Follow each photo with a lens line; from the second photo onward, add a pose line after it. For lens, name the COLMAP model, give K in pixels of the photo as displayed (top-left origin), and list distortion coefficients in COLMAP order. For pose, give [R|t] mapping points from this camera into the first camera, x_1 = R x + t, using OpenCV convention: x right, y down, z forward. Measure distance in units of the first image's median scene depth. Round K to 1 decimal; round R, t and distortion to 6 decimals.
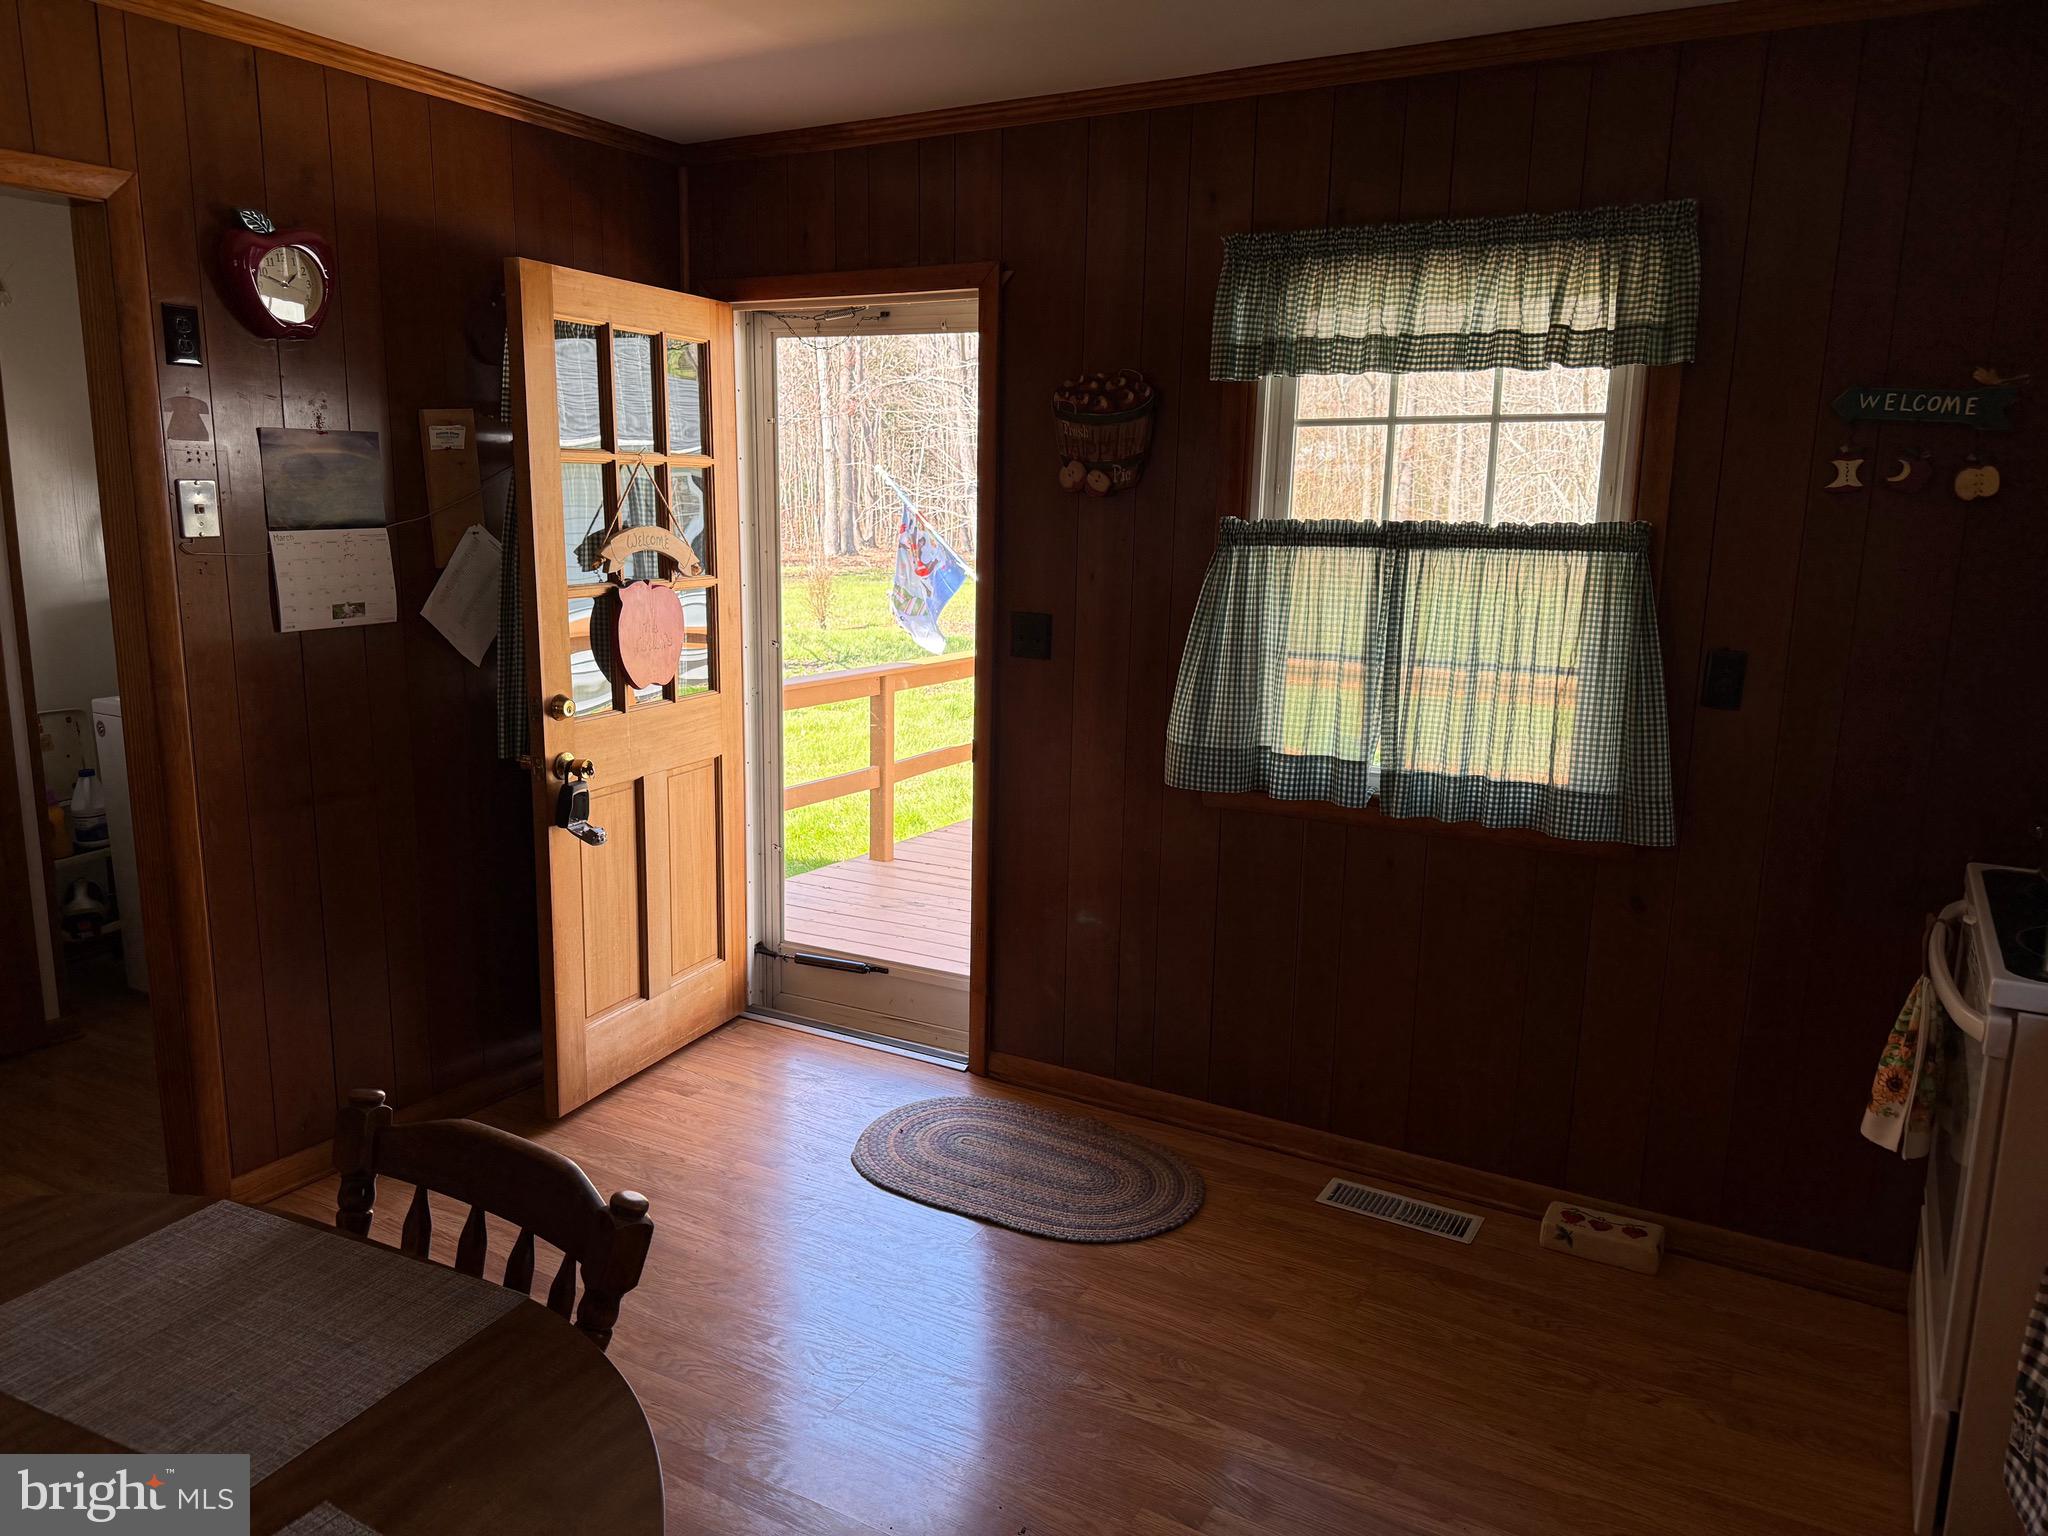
lens RADIAL K [[1451.4, 0, 1014.9], [0, 1451.4, 778.2], [0, 0, 1]] dist [0.001082, -0.002354]
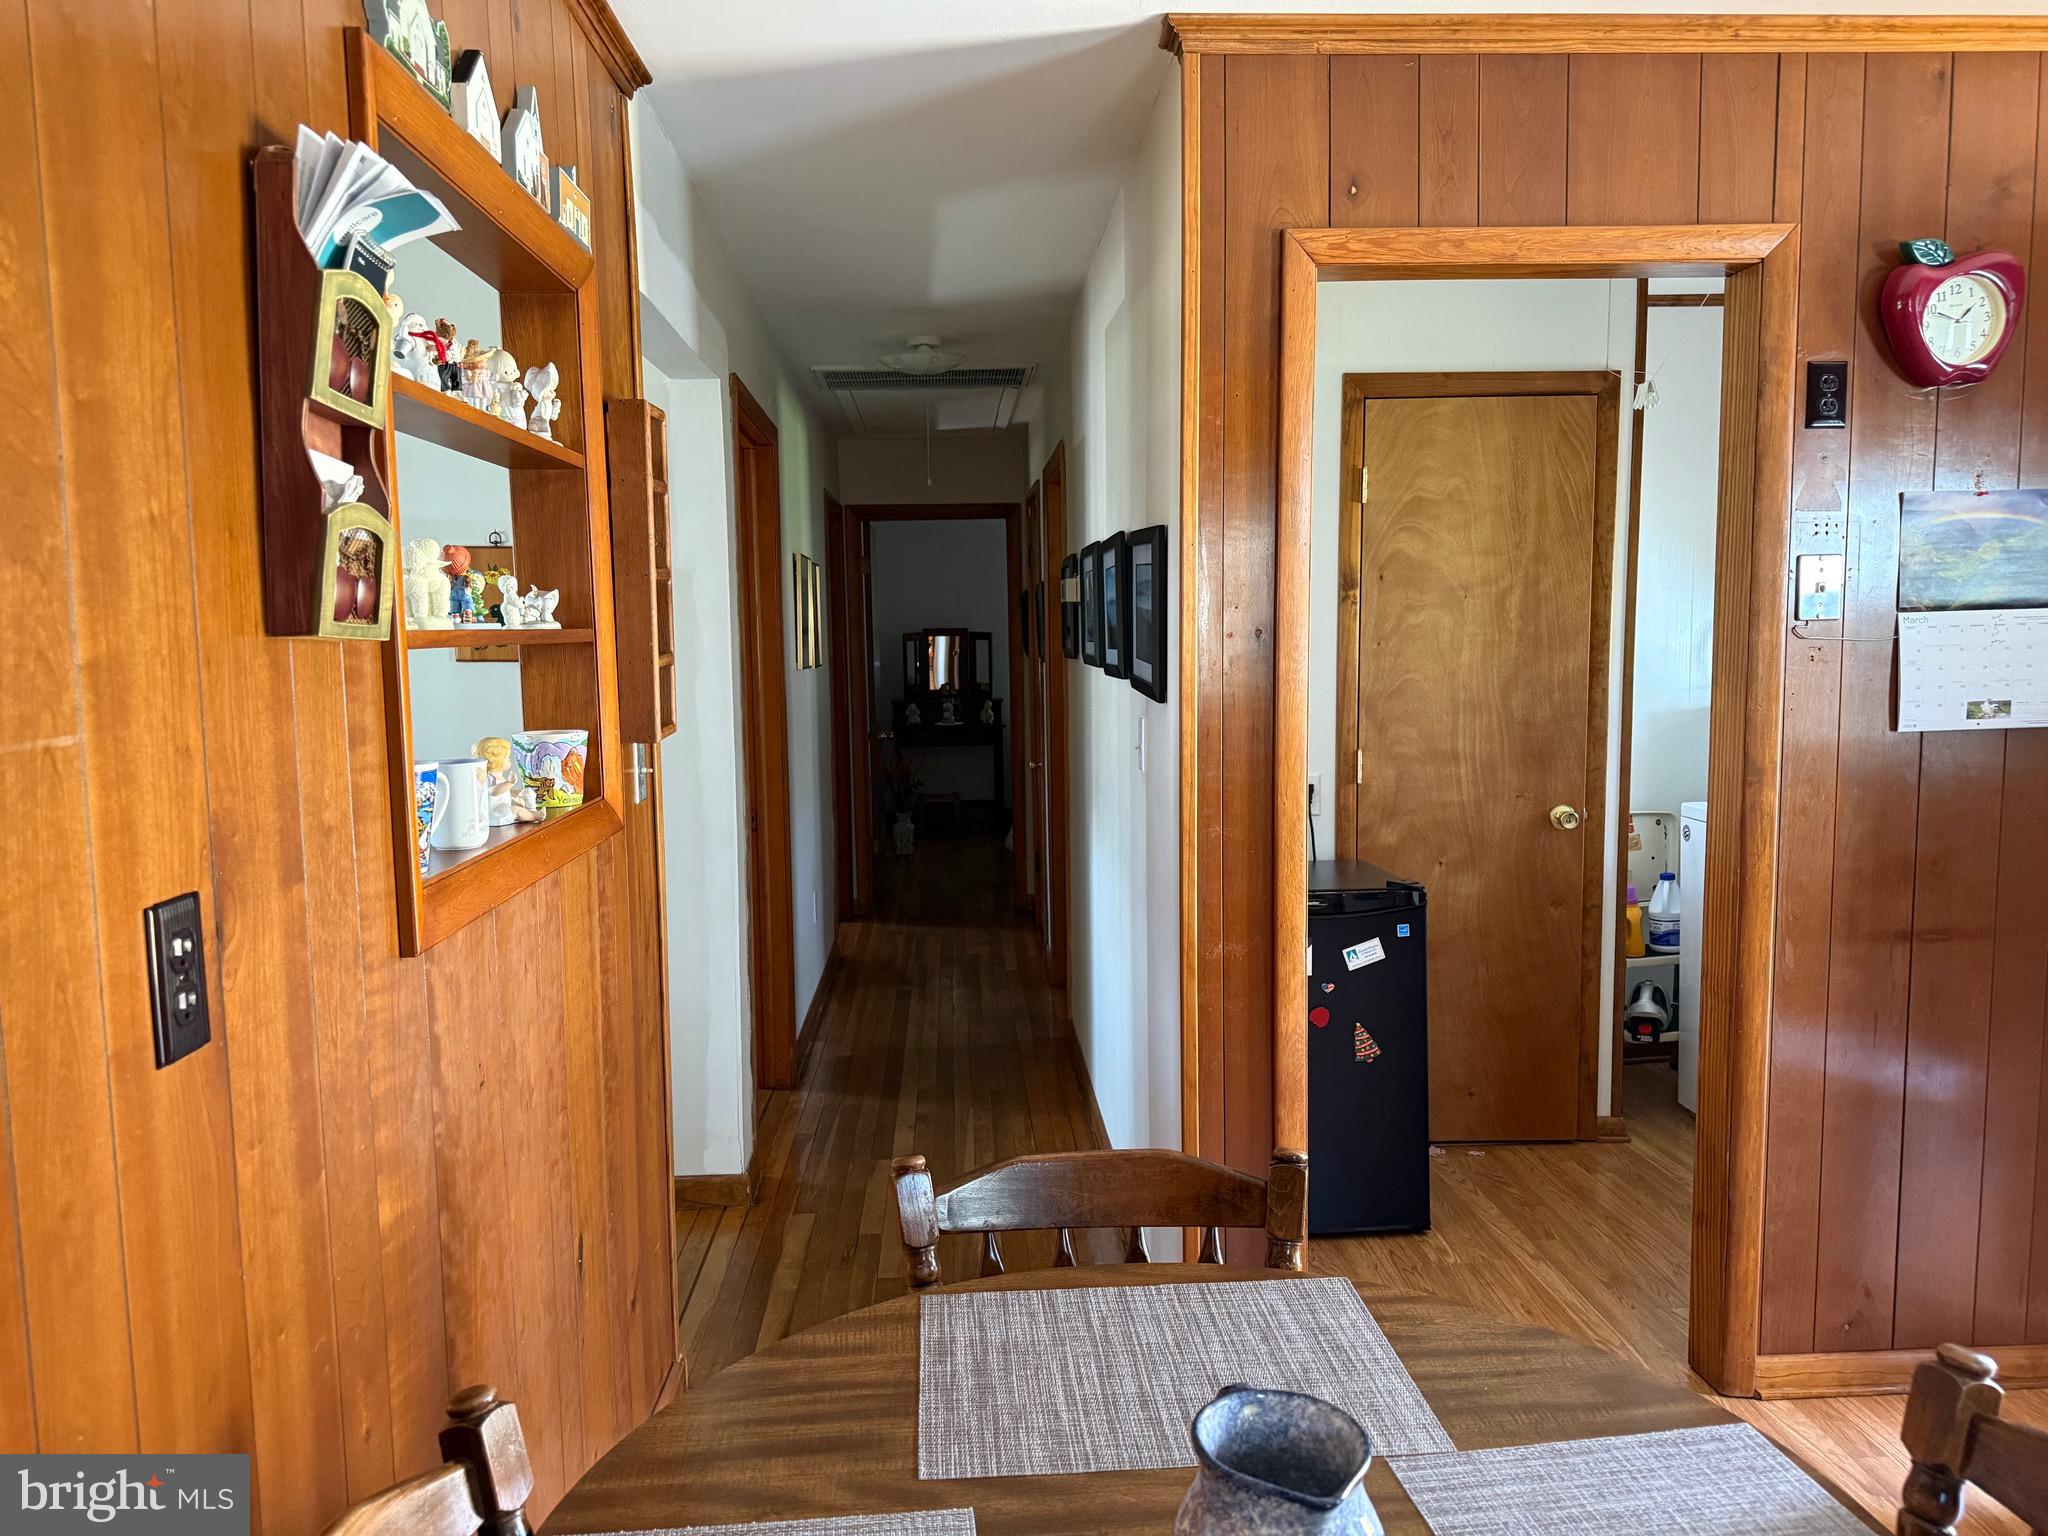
lens RADIAL K [[1451.4, 0, 1014.9], [0, 1451.4, 778.2], [0, 0, 1]] dist [0.001082, -0.002354]
pose [[0.537322, 0.061430, -0.841137, -0.072368], [-0.138457, 0.990237, -0.016128, 0.010906], [0.831935, 0.125127, 0.540581, 0.124431]]
